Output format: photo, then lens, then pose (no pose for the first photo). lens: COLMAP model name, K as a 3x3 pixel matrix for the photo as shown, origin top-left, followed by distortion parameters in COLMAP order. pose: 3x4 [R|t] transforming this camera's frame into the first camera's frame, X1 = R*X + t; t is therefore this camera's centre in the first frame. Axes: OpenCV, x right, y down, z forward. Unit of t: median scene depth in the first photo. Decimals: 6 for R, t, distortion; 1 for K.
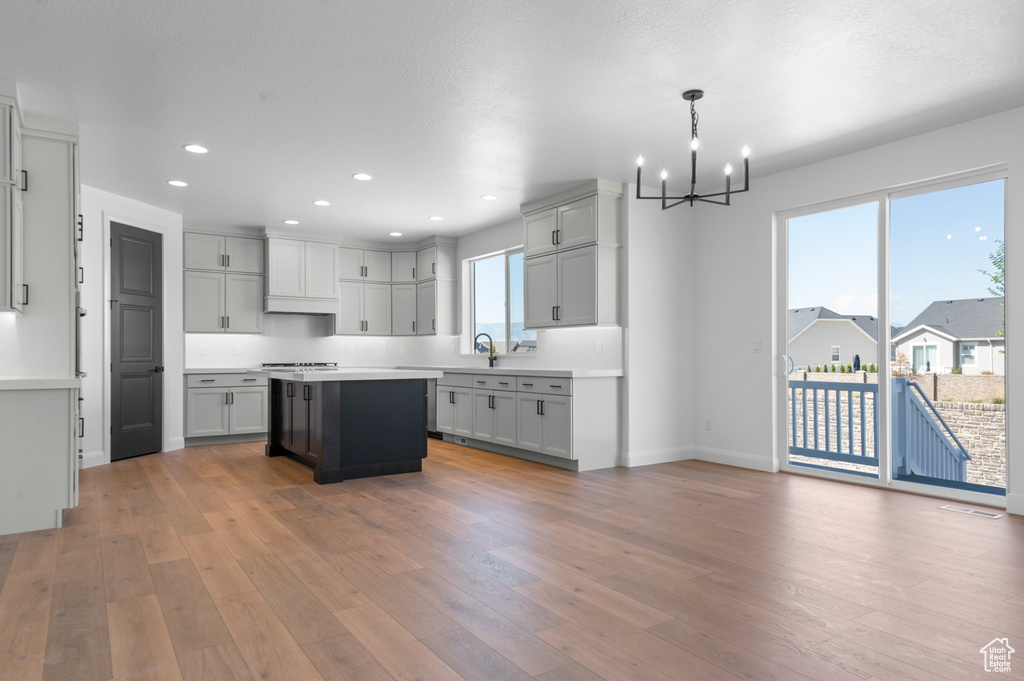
lens RADIAL K [[640.1, 0, 514.3], [0, 640.1, 348.1], [0, 0, 1]] dist [0.027986, 0.003241]
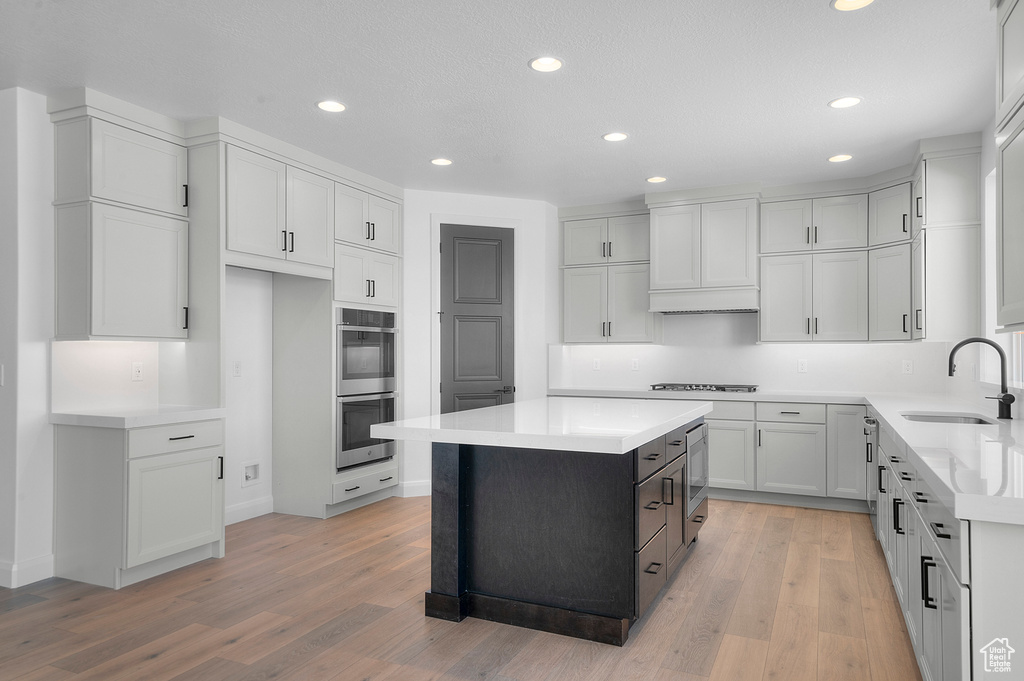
lens RADIAL K [[640.1, 0, 510.4], [0, 640.1, 347.4], [0, 0, 1]] dist [0.027986, 0.003241]
pose [[0.518703, -0.007276, -0.854924, 0.178530], [0.008576, 0.999958, -0.003308, -0.019533], [0.854912, -0.005616, 0.518743, 0.587410]]
